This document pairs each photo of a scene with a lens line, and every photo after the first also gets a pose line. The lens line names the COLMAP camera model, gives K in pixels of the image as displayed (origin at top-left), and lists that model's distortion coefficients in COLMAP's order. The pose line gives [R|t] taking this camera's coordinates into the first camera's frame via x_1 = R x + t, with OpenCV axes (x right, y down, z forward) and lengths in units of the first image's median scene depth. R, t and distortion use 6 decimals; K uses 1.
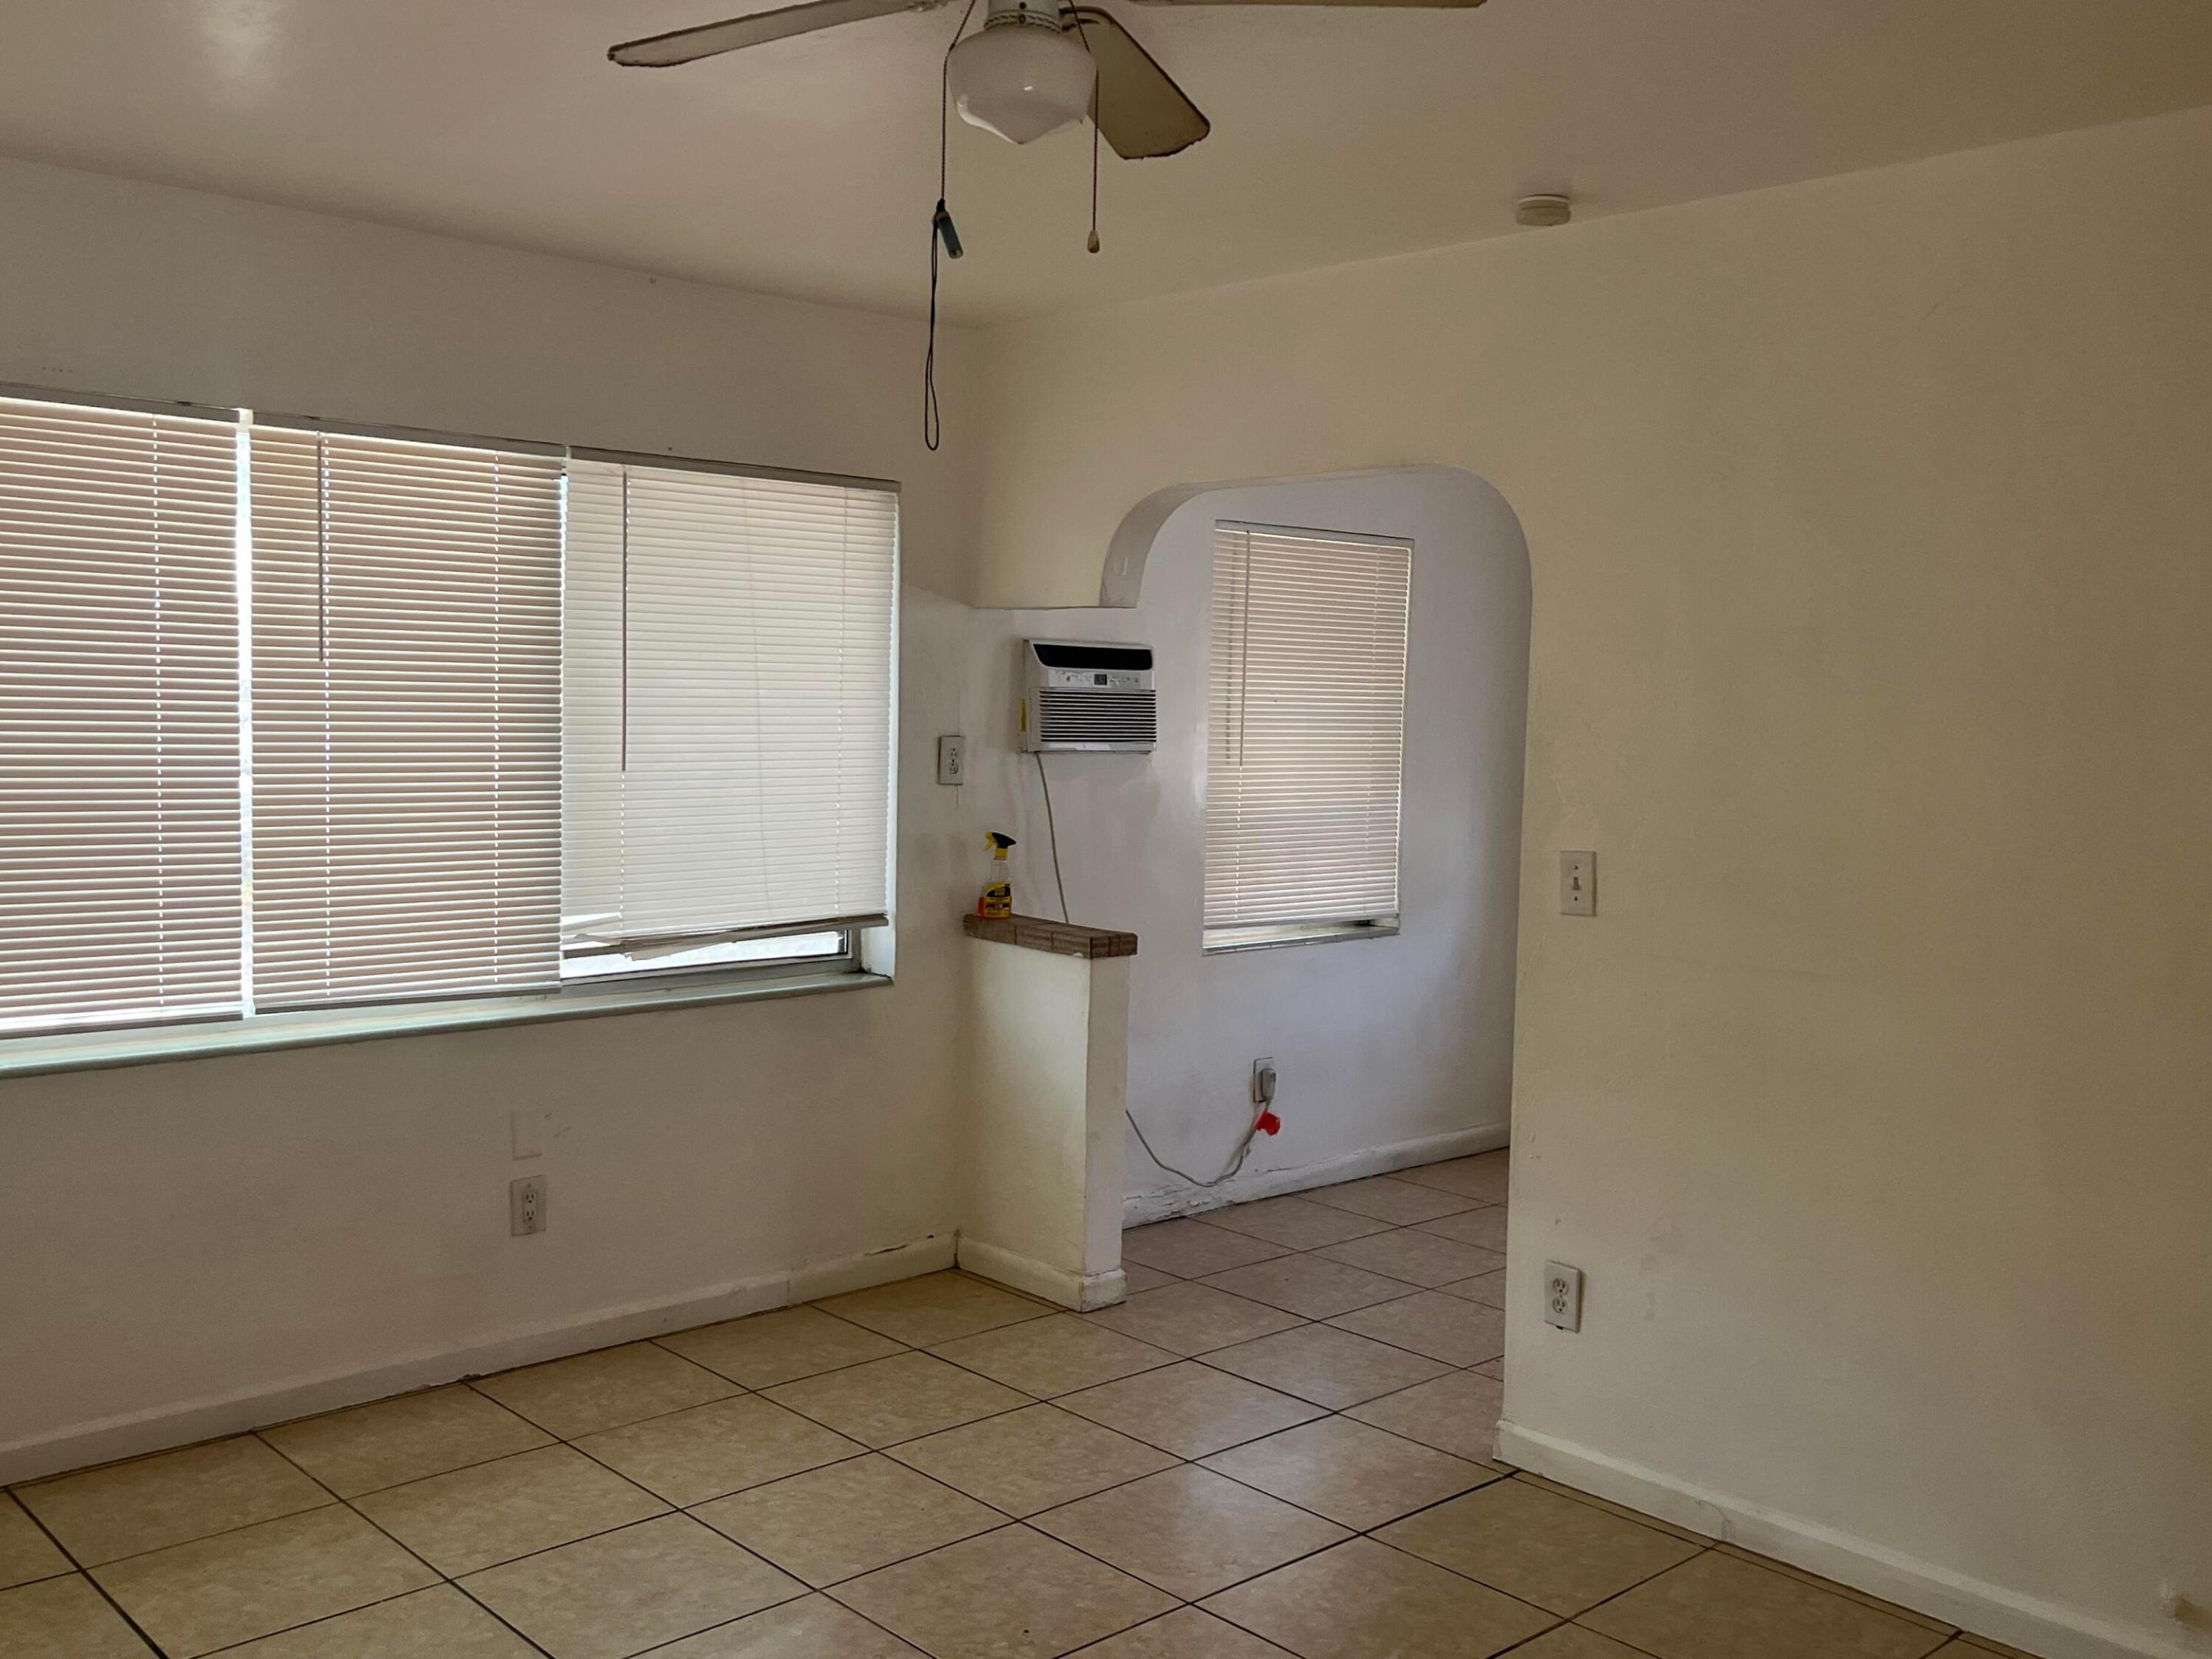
lens RADIAL K [[2007.3, 0, 1111.0], [0, 2007.3, 834.8], [0, 0, 1]] dist [0.029360, -0.063758]
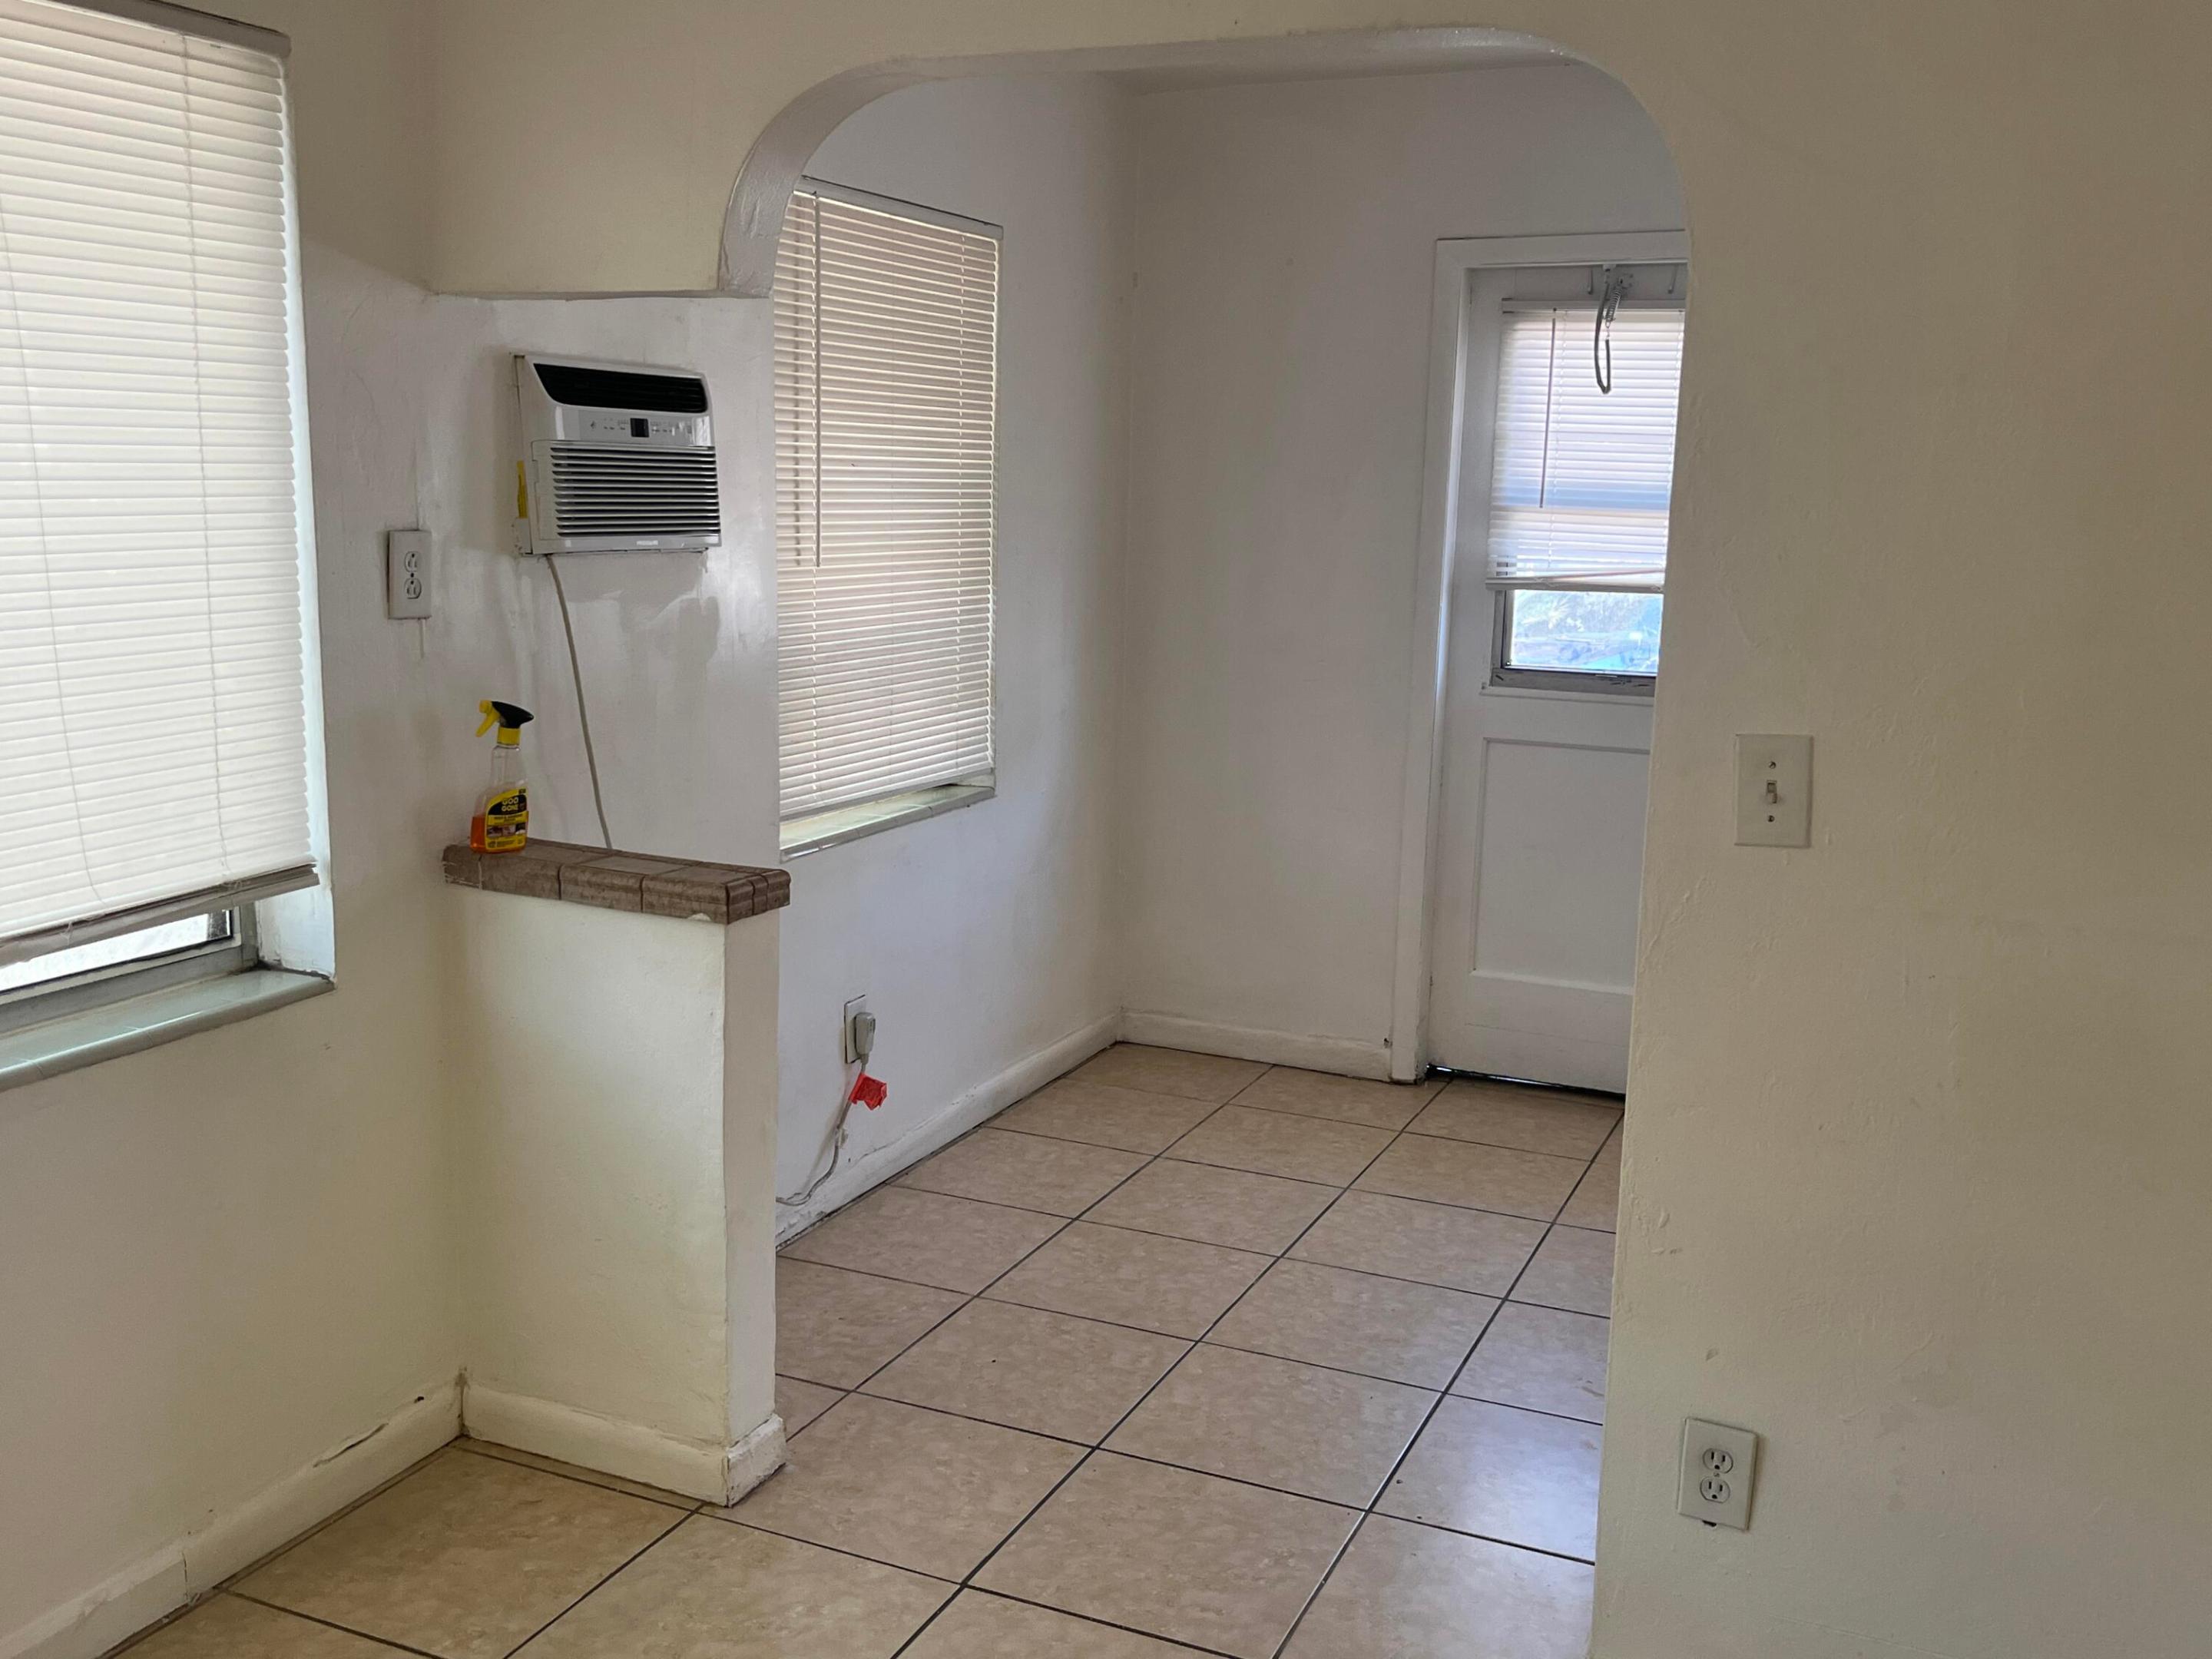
lens RADIAL K [[2007.3, 0, 1114.0], [0, 2007.3, 834.6], [0, 0, 1]] dist [0.029360, -0.063758]
pose [[0.919474, -0.072229, 0.386459, -0.119469], [0.026917, 0.992238, 0.121407, -0.028031], [-0.392228, -0.101228, 0.914281, 0.407934]]
